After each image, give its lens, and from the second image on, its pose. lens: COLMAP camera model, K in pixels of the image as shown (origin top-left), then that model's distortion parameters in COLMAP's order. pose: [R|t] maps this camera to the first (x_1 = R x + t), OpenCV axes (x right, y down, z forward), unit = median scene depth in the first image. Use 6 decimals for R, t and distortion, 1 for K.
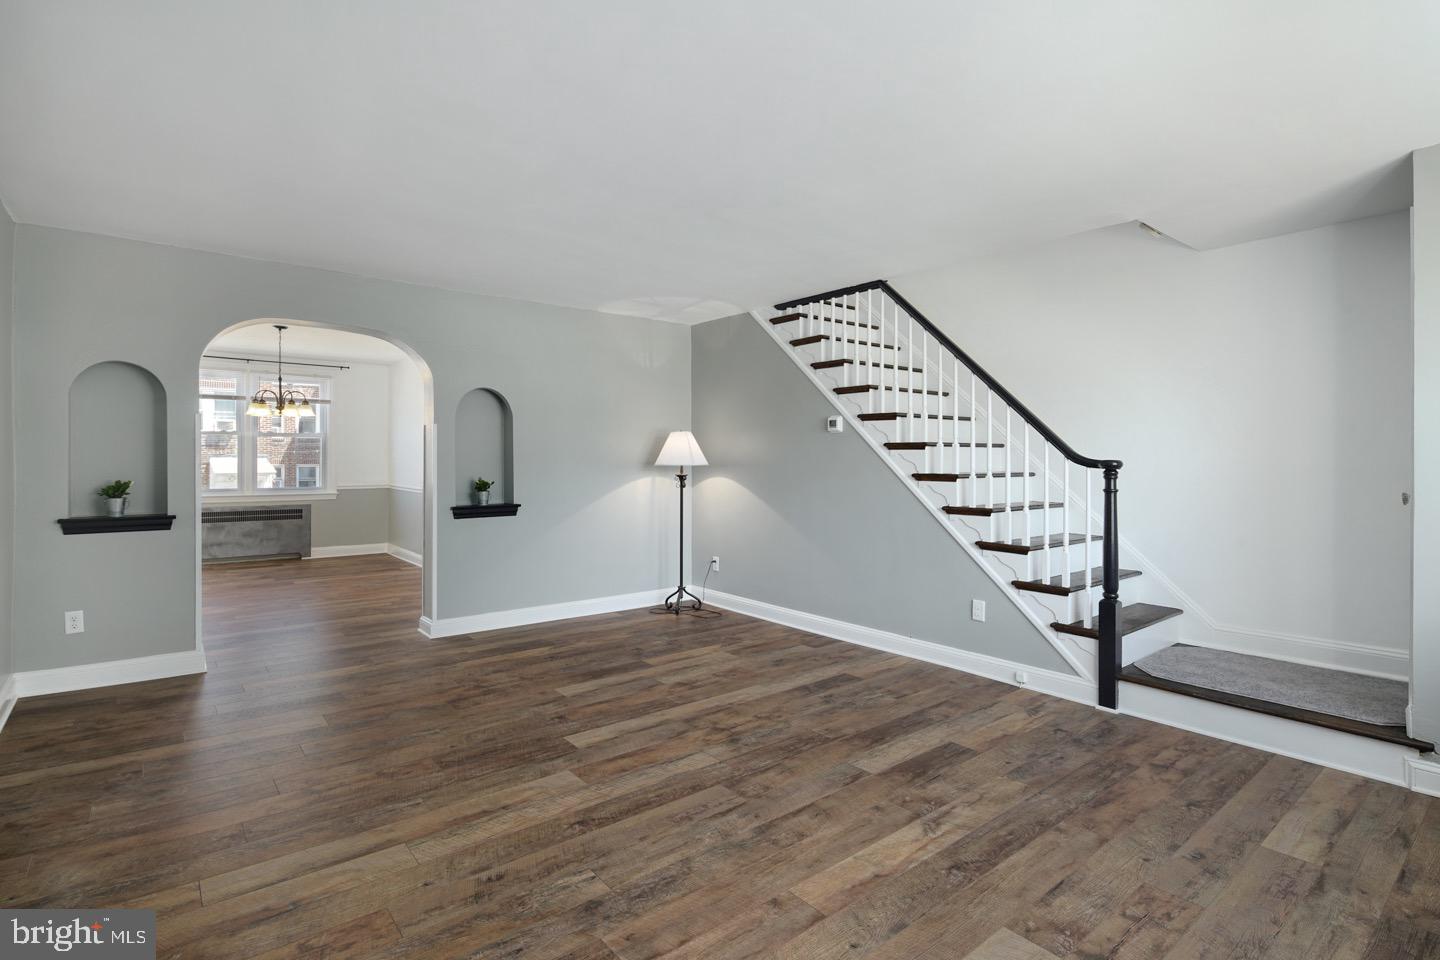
lens RADIAL K [[703.5, 0, 720.1], [0, 703.5, 455.3], [0, 0, 1]] dist [0.000690, -0.000609]
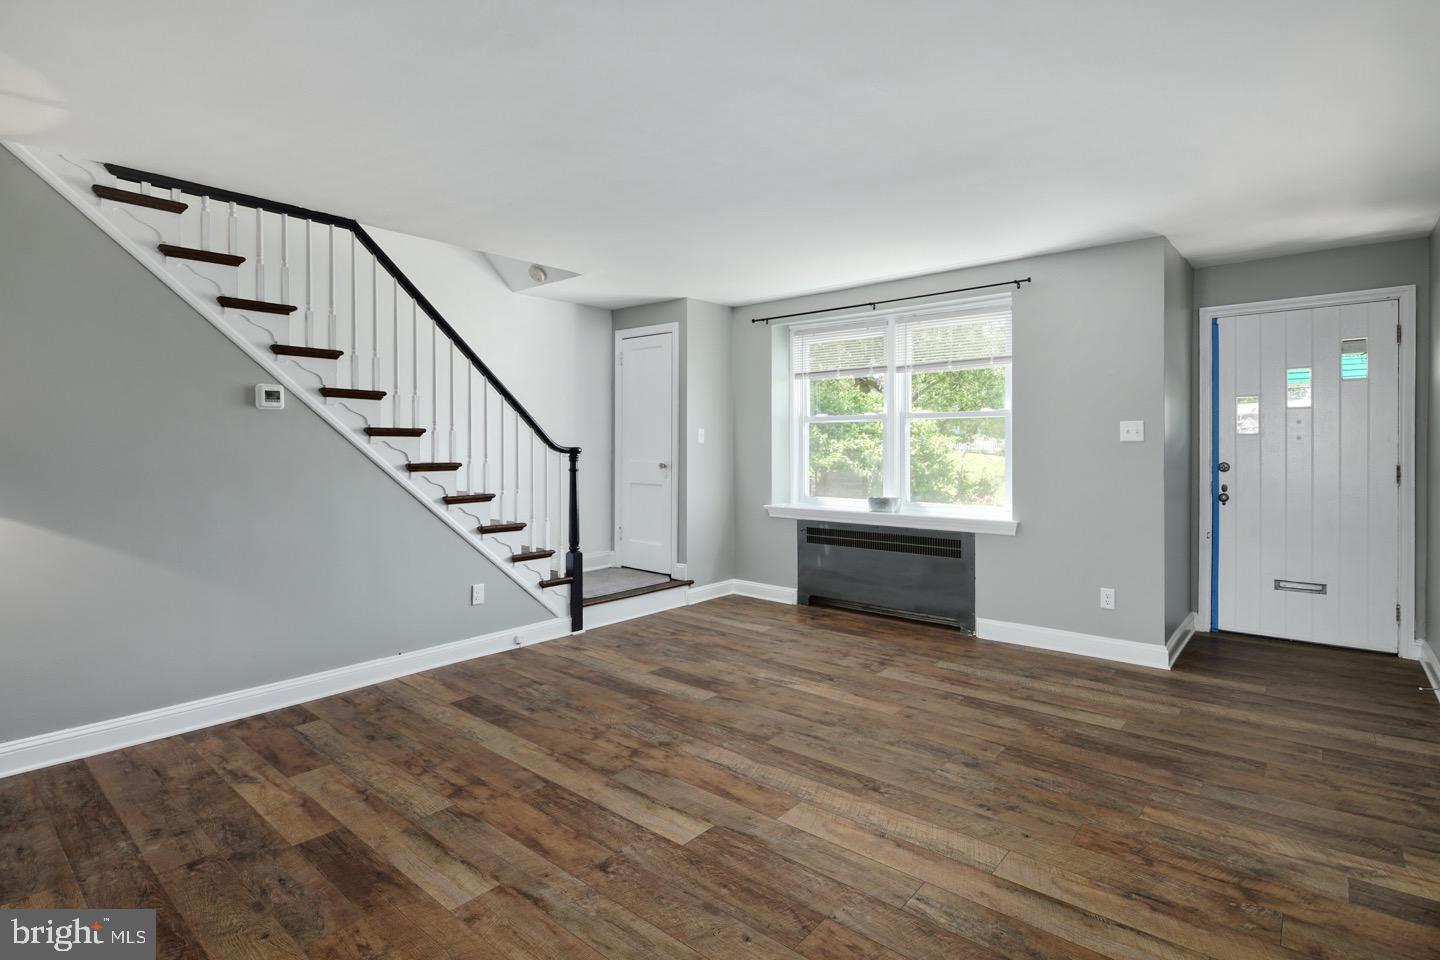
lens RADIAL K [[708.0, 0, 718.5], [0, 708.0, 444.7], [0, 0, 1]] dist [0.000101, -0.001167]
pose [[-0.177759, -0.002525, 0.984071, -0.885443], [-0.003068, 0.999993, 0.002011, -0.001339], [-0.984069, -0.002662, -0.177765, 1.044034]]
